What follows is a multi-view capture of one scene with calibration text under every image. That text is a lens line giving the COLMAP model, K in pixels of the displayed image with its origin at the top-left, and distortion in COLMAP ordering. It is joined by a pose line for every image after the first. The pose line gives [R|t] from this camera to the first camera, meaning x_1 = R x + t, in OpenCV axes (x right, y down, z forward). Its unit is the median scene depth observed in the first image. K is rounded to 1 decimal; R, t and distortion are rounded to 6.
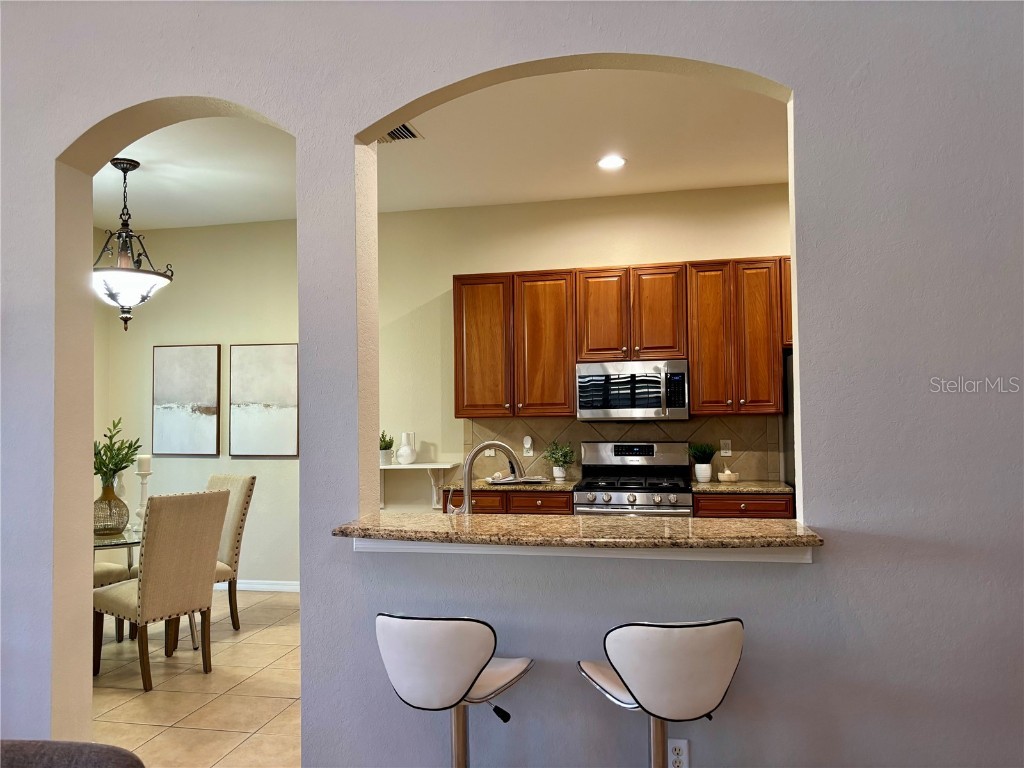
lens RADIAL K [[765.0, 0, 513.5], [0, 765.0, 385.2], [0, 0, 1]] dist [0.033075, -0.011619]
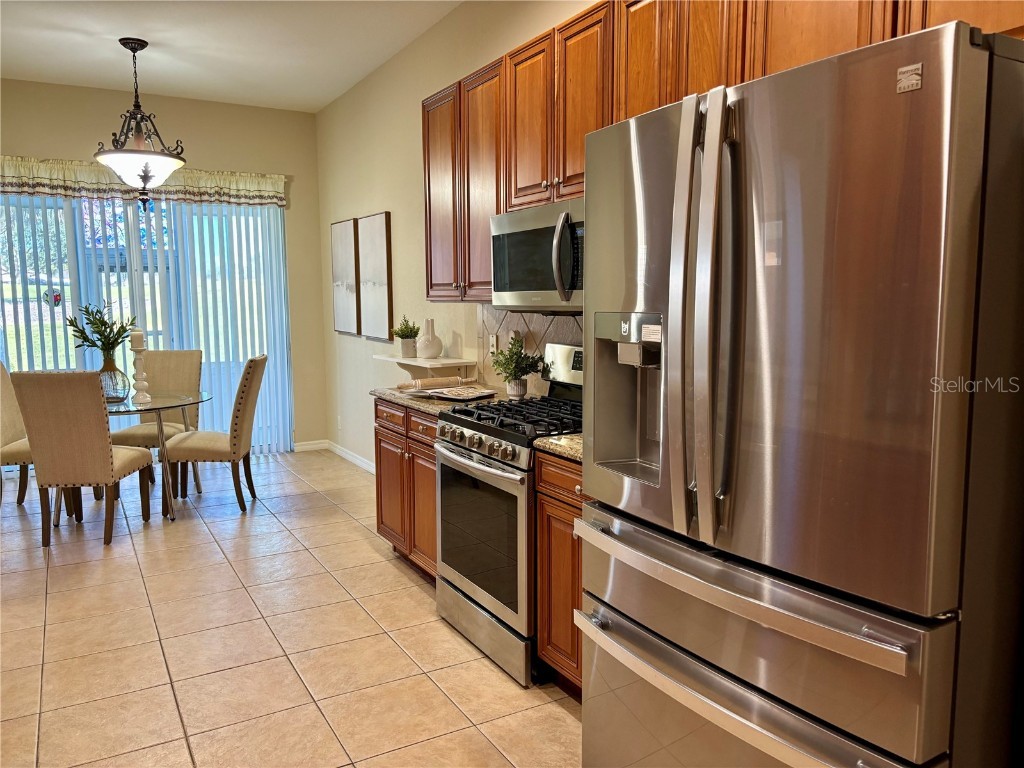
lens RADIAL K [[765.0, 0, 512.0], [0, 765.0, 381.2], [0, 0, 1]] dist [0.033075, -0.011619]
pose [[0.670553, 0.093069, -0.736001, 0.610912], [0.023351, 0.988960, 0.146332, 0.014798], [0.741494, -0.115309, 0.660976, 0.637969]]
